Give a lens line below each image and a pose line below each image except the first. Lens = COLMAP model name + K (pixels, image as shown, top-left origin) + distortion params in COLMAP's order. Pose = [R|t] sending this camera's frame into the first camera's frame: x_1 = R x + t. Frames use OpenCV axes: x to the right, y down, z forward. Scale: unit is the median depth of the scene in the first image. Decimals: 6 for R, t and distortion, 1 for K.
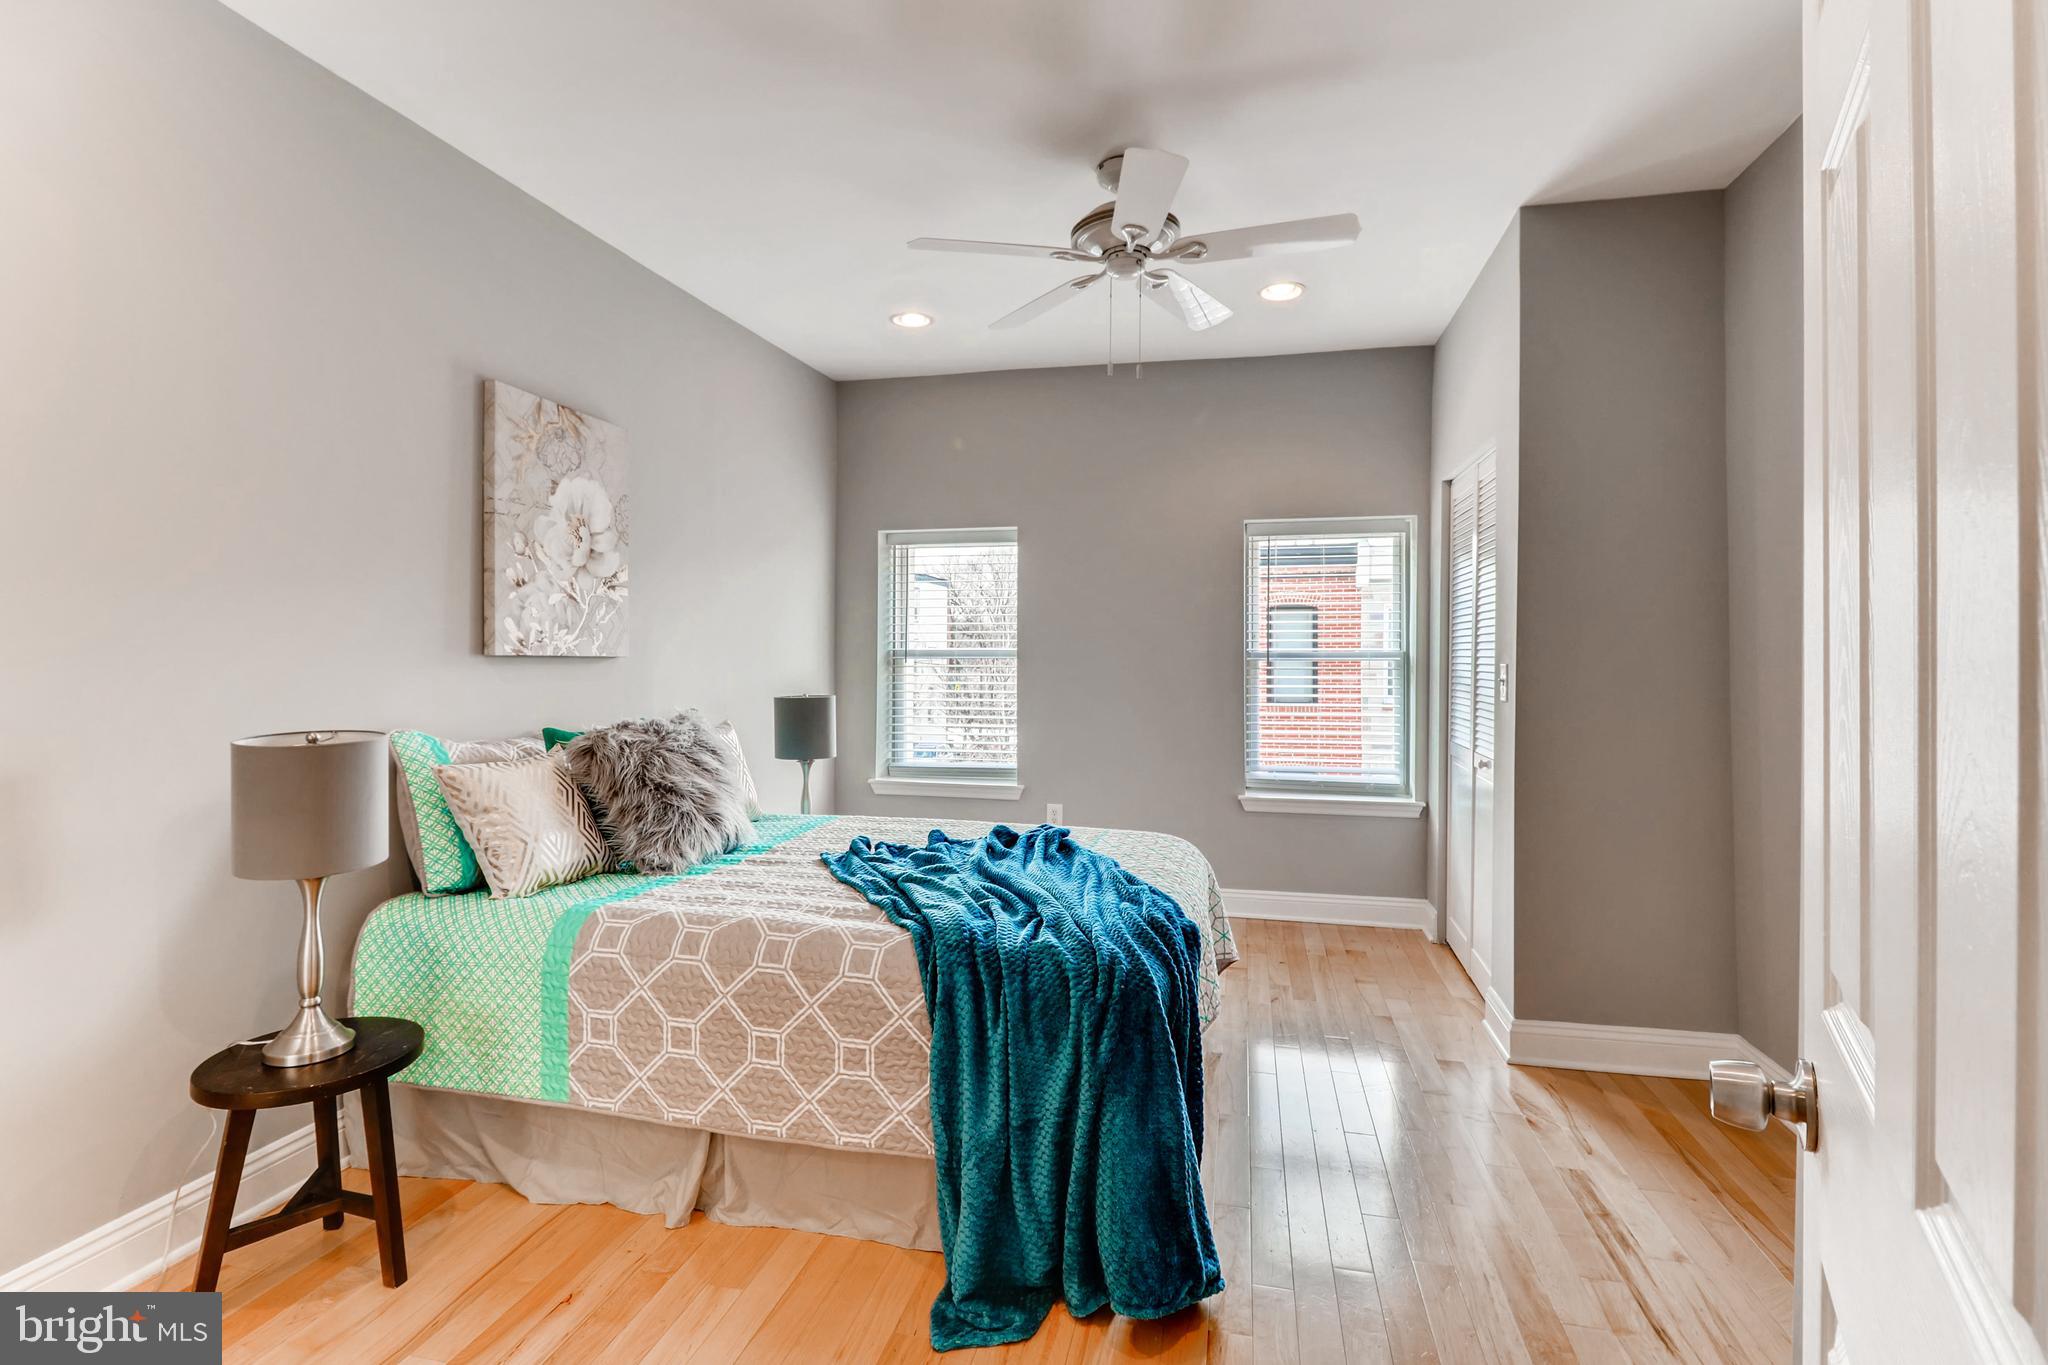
lens RADIAL K [[942.6, 0, 1032.2], [0, 942.6, 667.5], [0, 0, 1]] dist [0.017201, -0.010462]
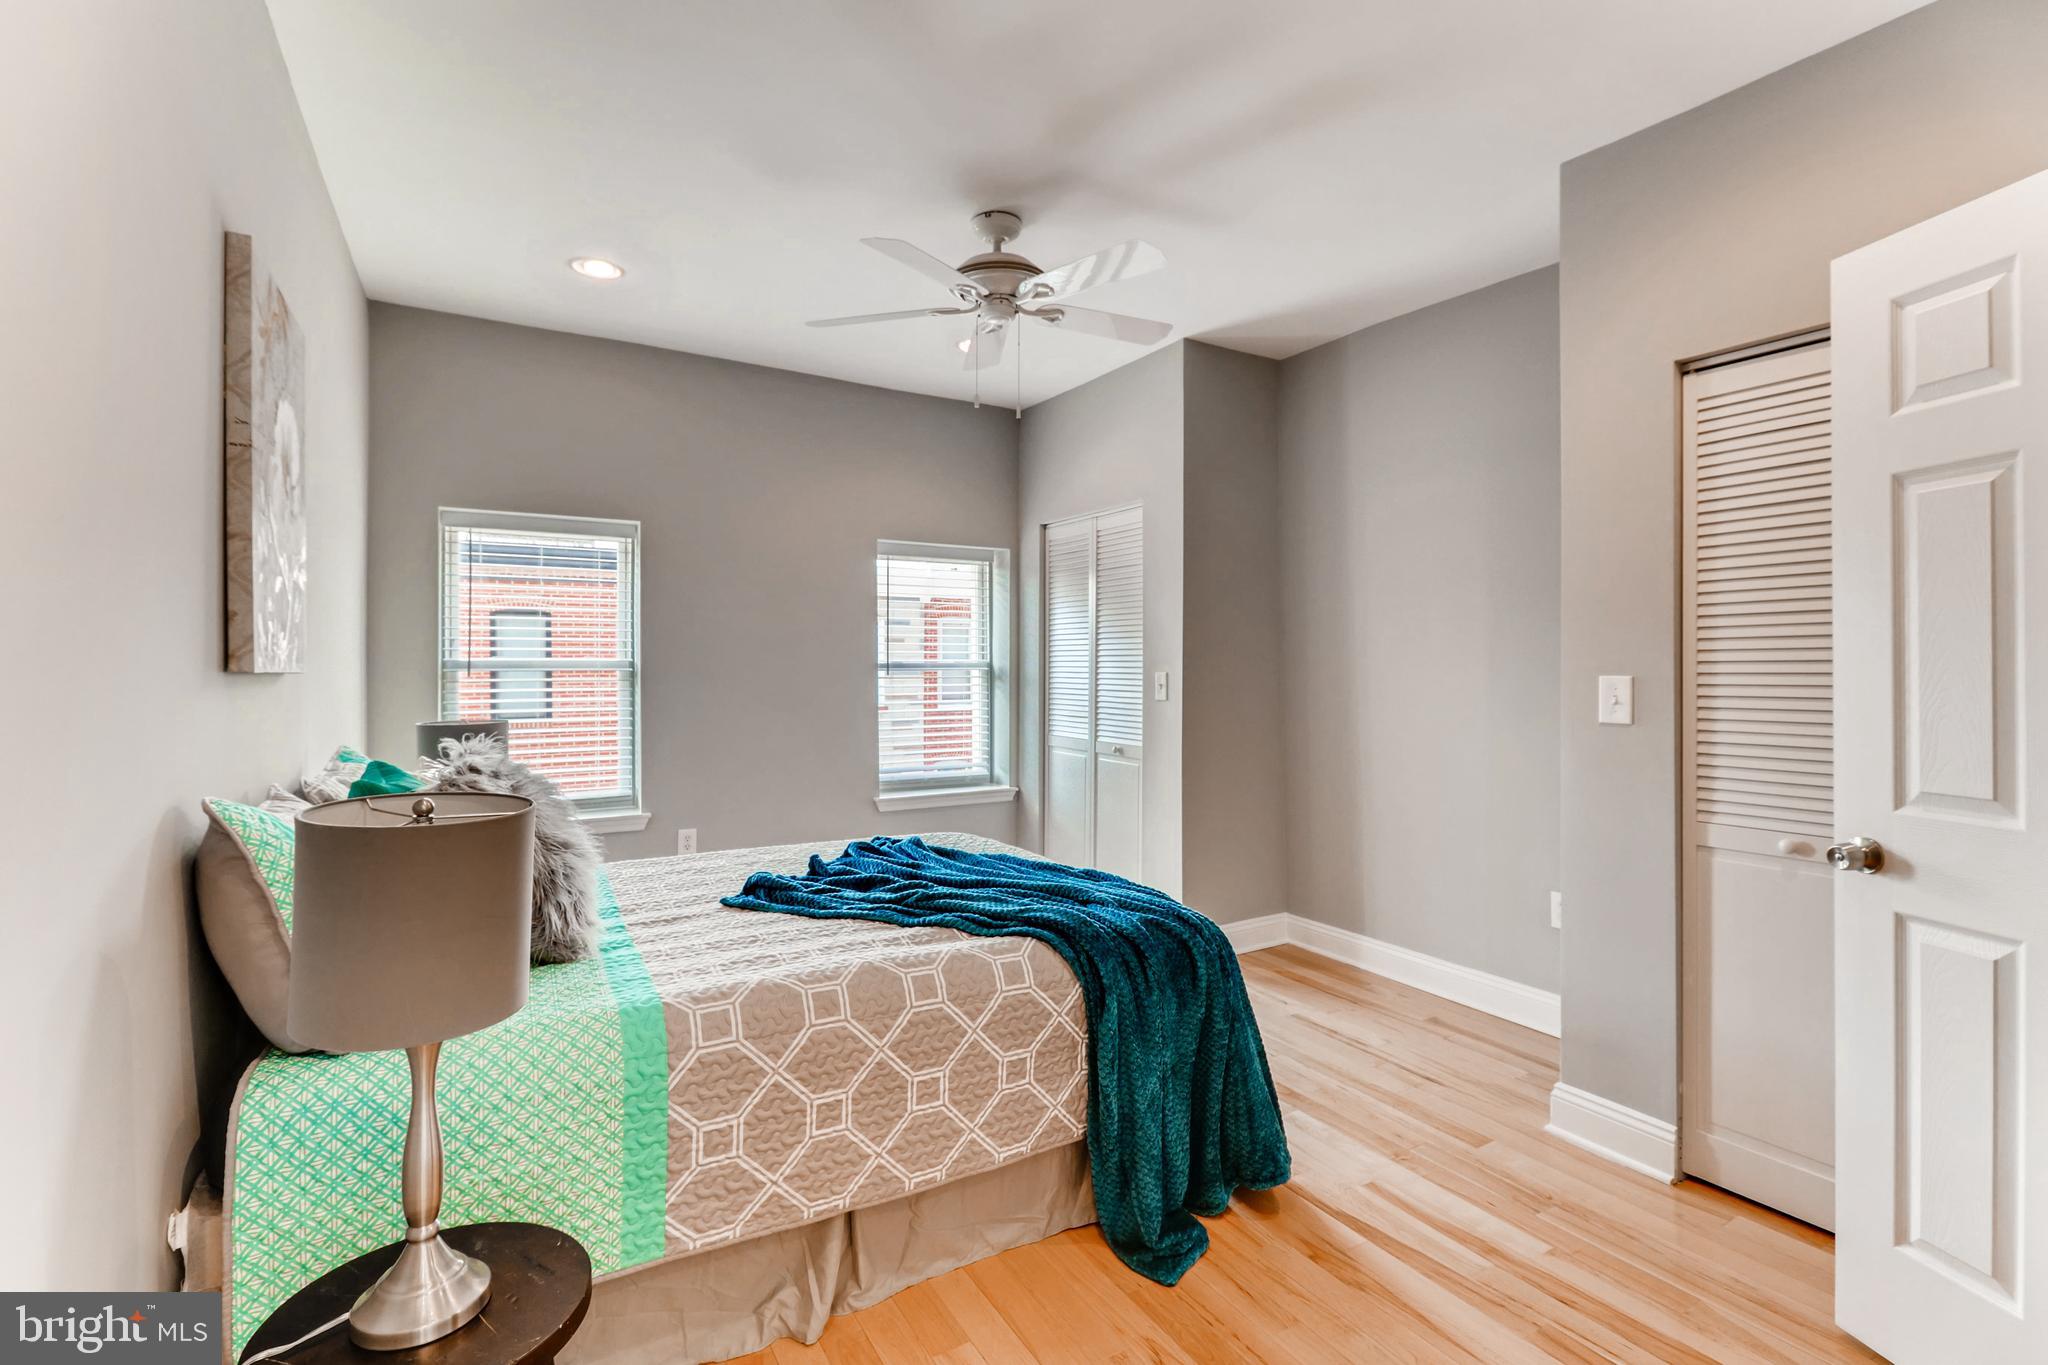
lens RADIAL K [[942.6, 0, 1034.3], [0, 942.6, 669.6], [0, 0, 1]] dist [0.017201, -0.010462]
pose [[0.723739, -0.007899, 0.690028, -0.802210], [0.013356, 0.999908, -0.002562, -0.009350], [-0.689944, 0.011070, 0.723778, 0.234392]]
